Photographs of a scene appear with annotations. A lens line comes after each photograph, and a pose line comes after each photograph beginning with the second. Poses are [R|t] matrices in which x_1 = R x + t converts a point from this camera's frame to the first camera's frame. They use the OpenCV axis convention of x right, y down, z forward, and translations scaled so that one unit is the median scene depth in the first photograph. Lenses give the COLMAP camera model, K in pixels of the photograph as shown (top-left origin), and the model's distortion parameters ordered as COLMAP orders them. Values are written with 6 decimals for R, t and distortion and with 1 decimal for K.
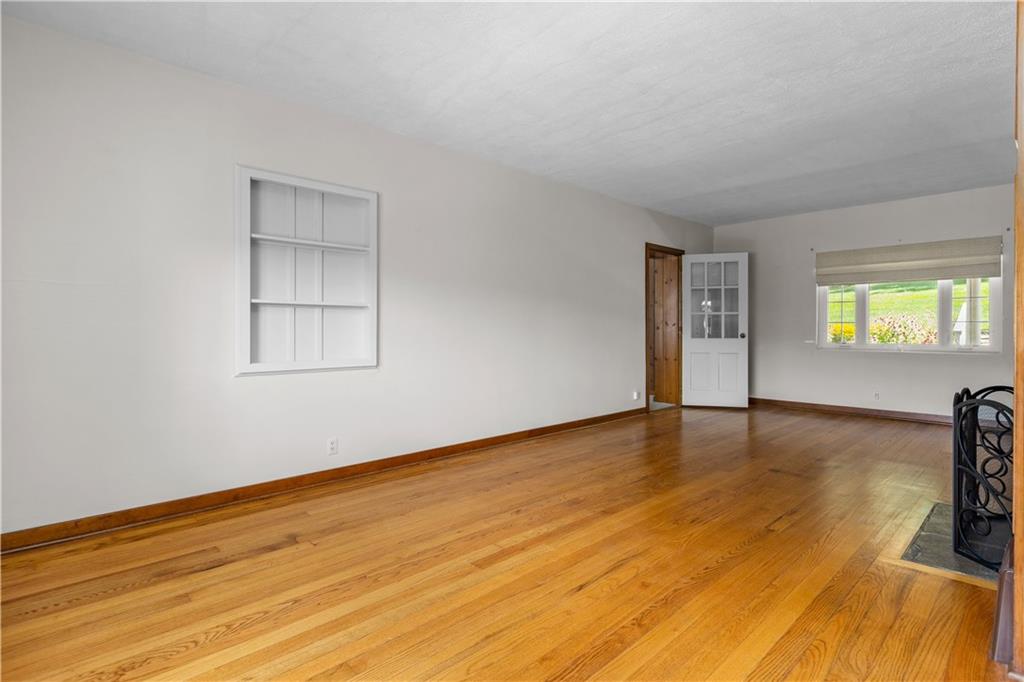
lens RADIAL K [[508.0, 0, 510.7], [0, 508.0, 335.9], [0, 0, 1]] dist [0.001982, -0.000631]
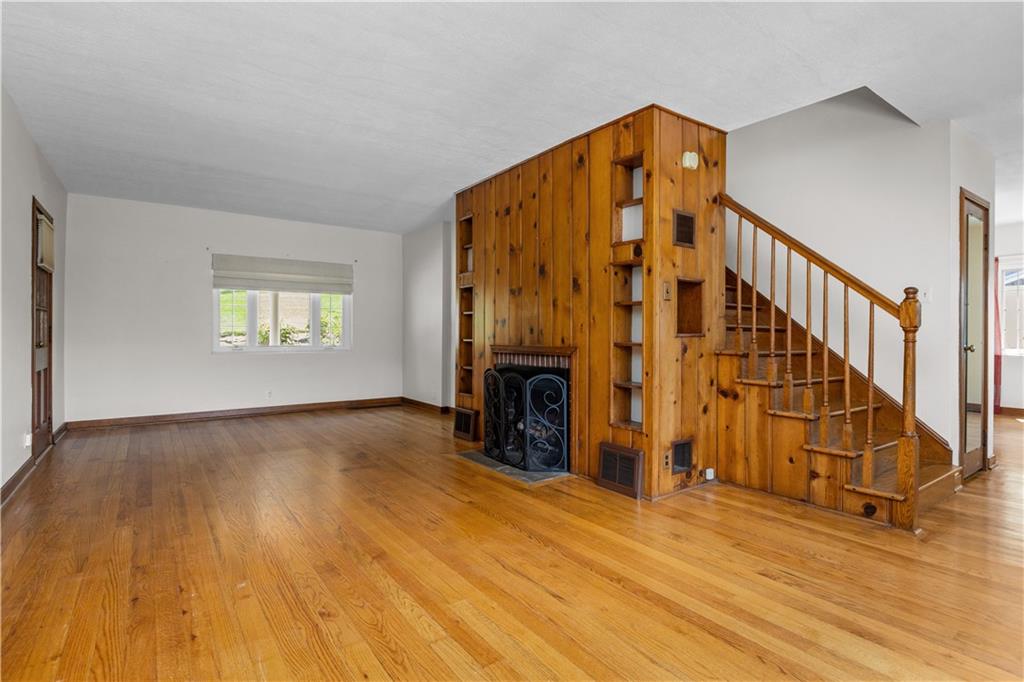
lens RADIAL K [[508.0, 0, 515.3], [0, 508.0, 330.6], [0, 0, 1]] dist [0.001982, -0.000631]
pose [[0.128953, 0.001508, 0.991650, -0.676342], [0.010395, 0.999942, -0.002872, -0.019267], [-0.991596, 0.010679, 0.128930, 0.743831]]
